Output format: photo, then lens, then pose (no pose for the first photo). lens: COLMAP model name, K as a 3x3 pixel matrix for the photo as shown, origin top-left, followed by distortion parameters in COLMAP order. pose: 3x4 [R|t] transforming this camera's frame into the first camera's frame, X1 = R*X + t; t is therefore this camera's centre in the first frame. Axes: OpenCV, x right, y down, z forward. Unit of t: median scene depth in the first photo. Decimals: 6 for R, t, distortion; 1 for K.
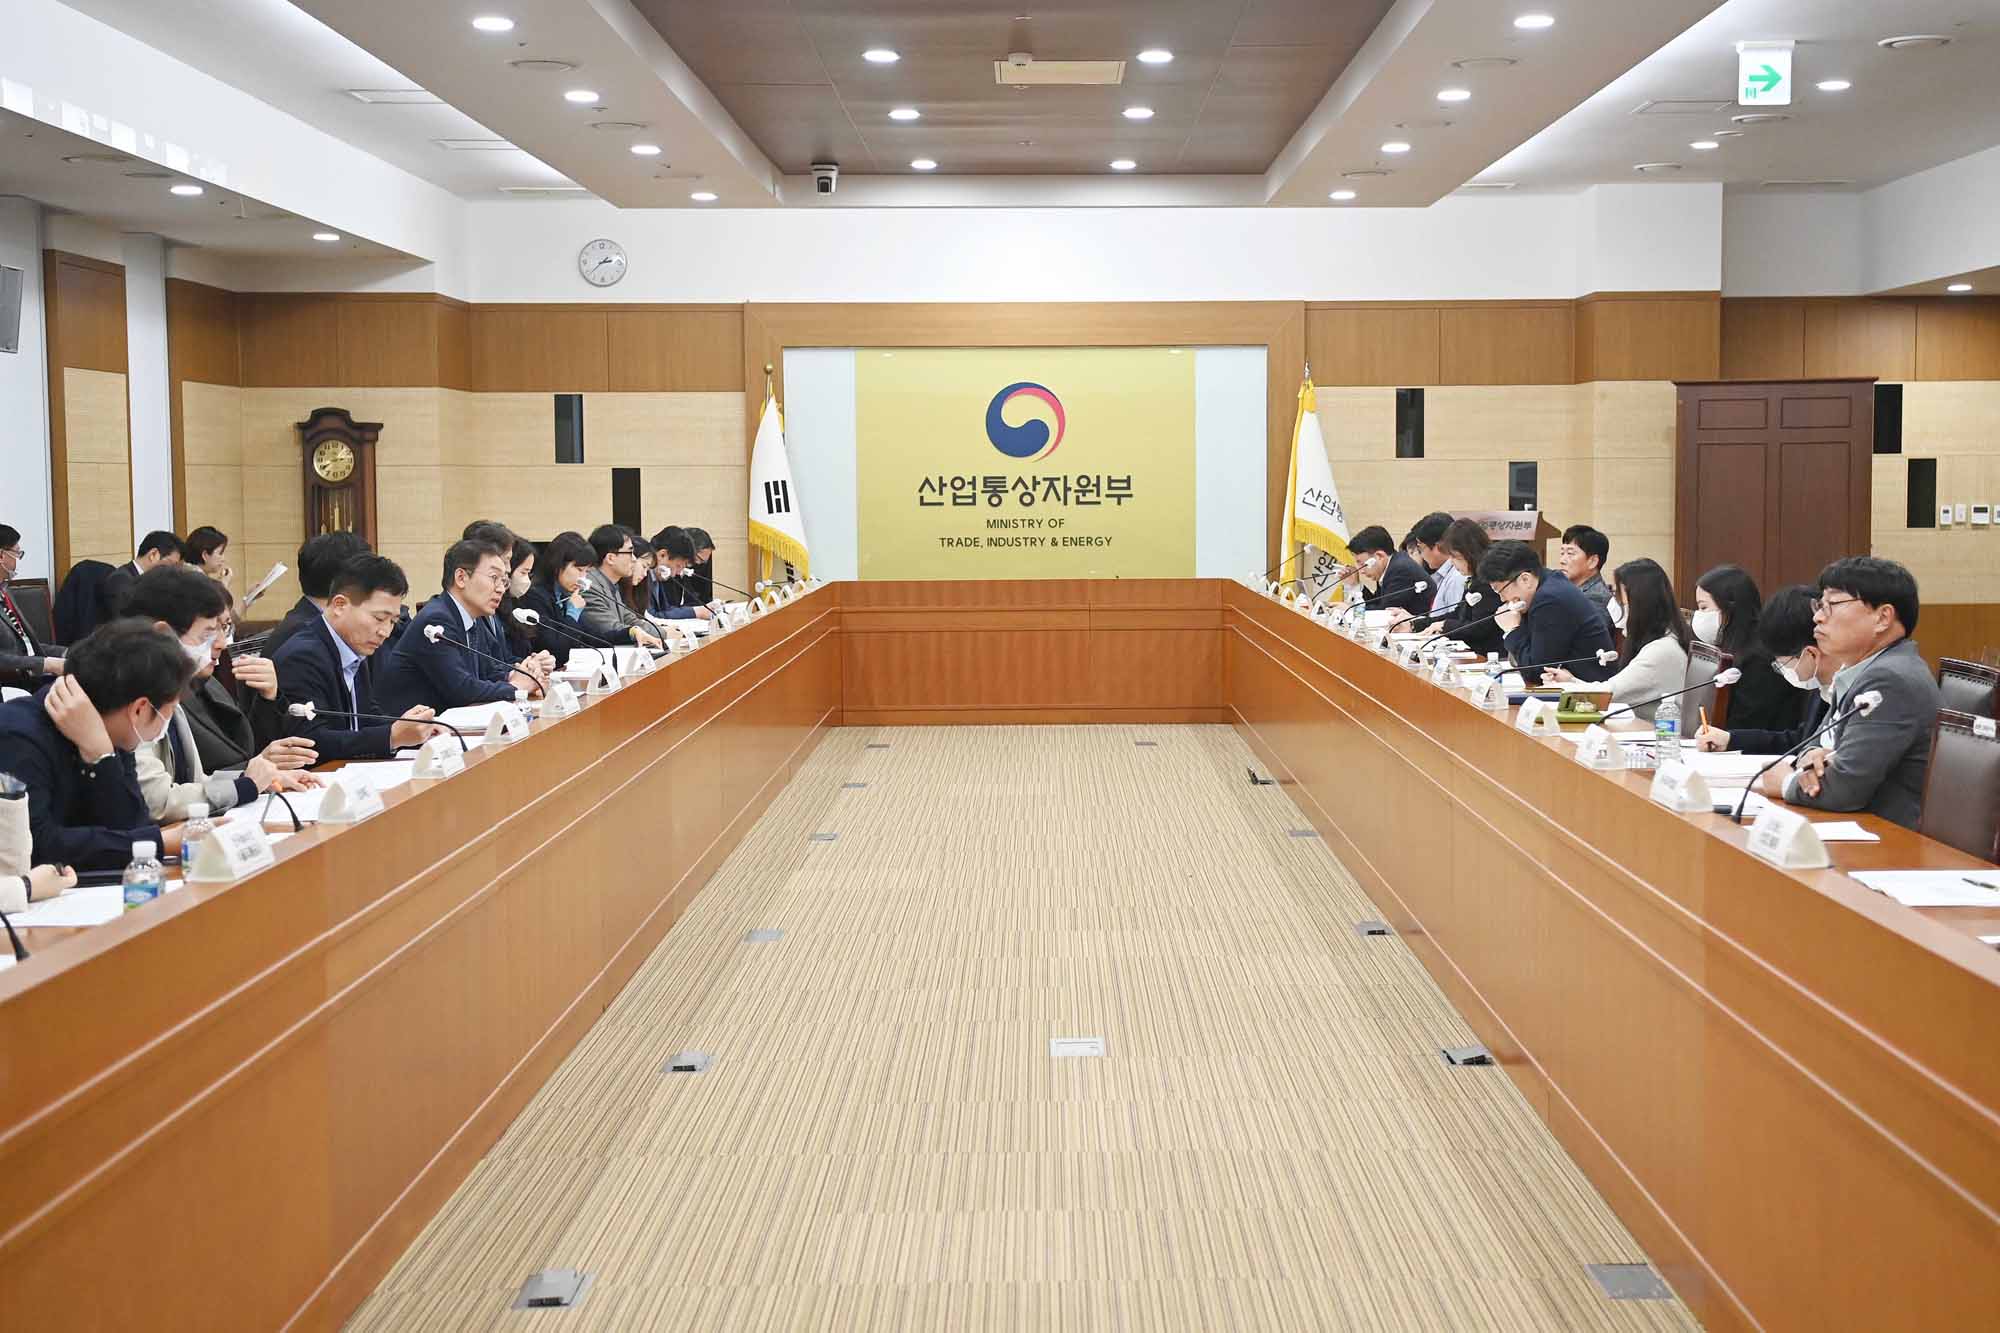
lens RADIAL K [[2518.7, 0, 1000.0], [0, 2518.7, 666.5], [0, 0, 1]] dist [-0.004089, 0.010842]
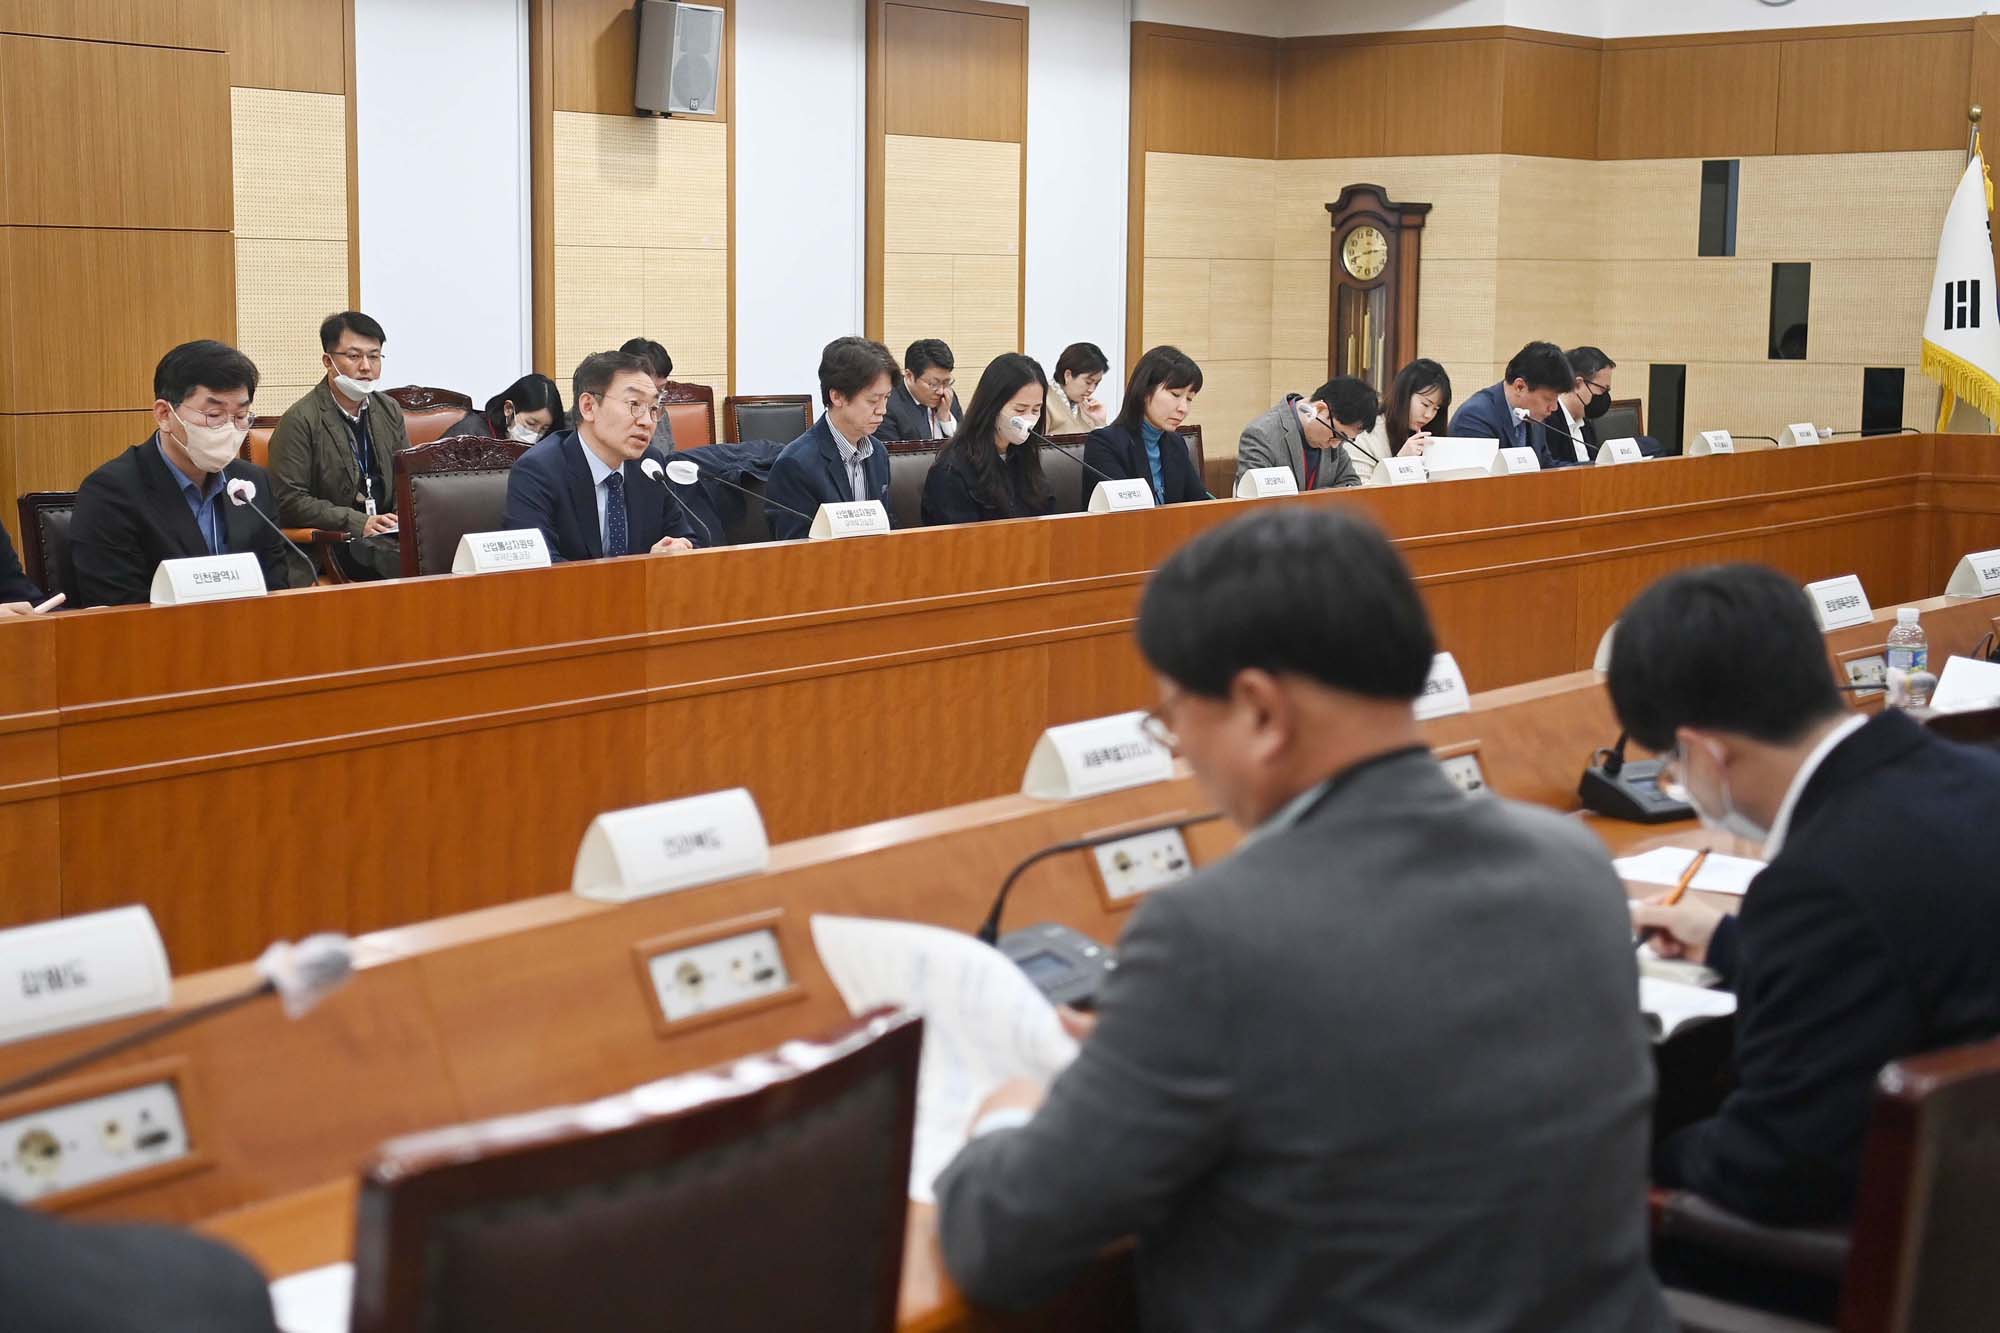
lens RADIAL K [[2730.7, 0, 1000.0], [0, 2730.7, 666.5], [0, 0, 1]] dist [0.093610, -0.091323]
pose [[0.777380, 0.093980, -0.621971, 0.185654], [-0.055367, 0.995161, 0.081168, -0.016901], [0.626589, -0.028662, 0.778822, 0.263832]]
